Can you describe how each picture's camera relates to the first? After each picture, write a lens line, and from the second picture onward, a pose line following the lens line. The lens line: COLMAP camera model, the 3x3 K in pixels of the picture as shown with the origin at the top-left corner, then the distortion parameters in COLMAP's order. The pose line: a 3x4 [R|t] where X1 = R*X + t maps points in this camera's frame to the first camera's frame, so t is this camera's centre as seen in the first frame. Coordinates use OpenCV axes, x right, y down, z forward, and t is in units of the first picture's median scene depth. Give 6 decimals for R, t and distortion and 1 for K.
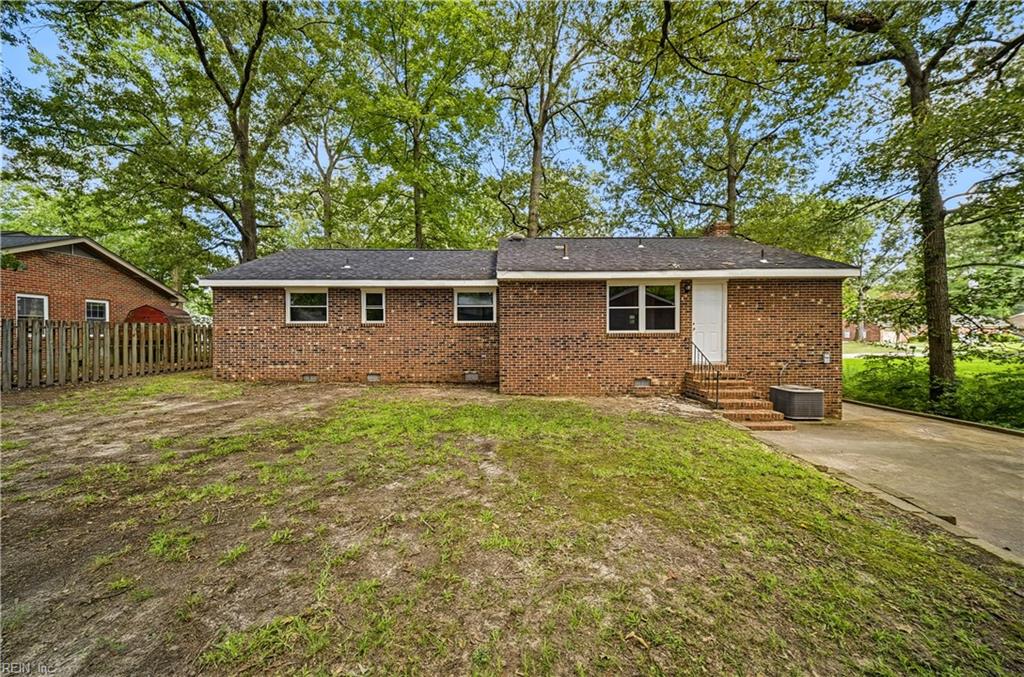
lens RADIAL K [[343.0, 0, 512.0], [0, 343.0, 338.5], [0, 0, 1]] dist [-0.000172, -0.000013]
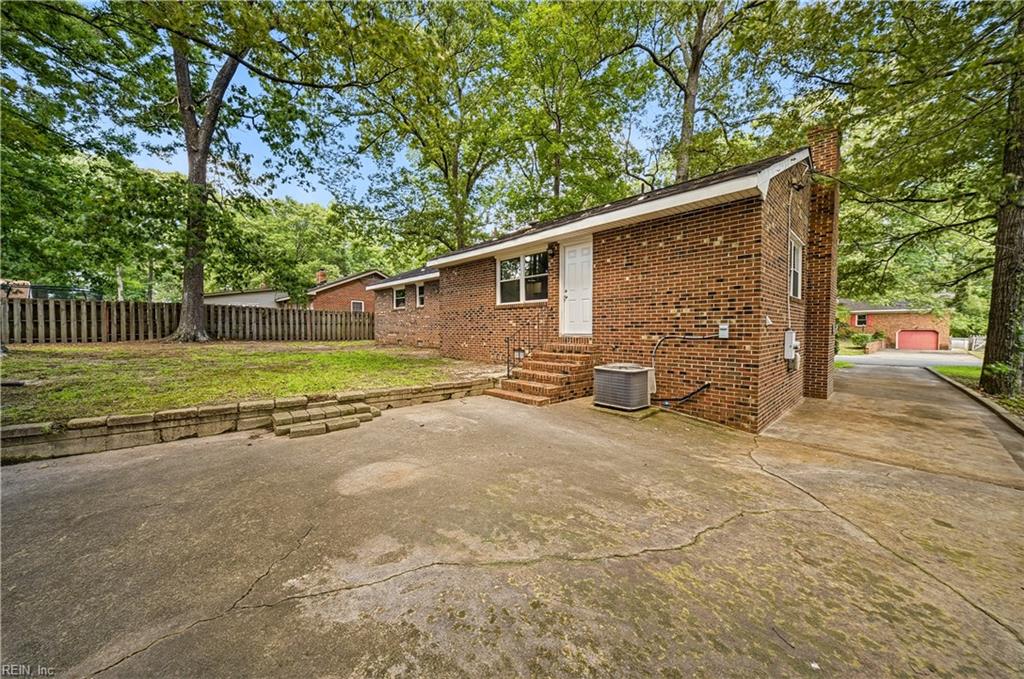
lens RADIAL K [[343.0, 0, 512.0], [0, 343.0, 339.5], [0, 0, 1]] dist [-0.000172, -0.000013]
pose [[0.701232, 0.027249, -0.712412, 1.087054], [-0.008442, 0.999517, 0.029920, 0.058723], [0.712883, -0.014966, 0.701124, 0.278898]]
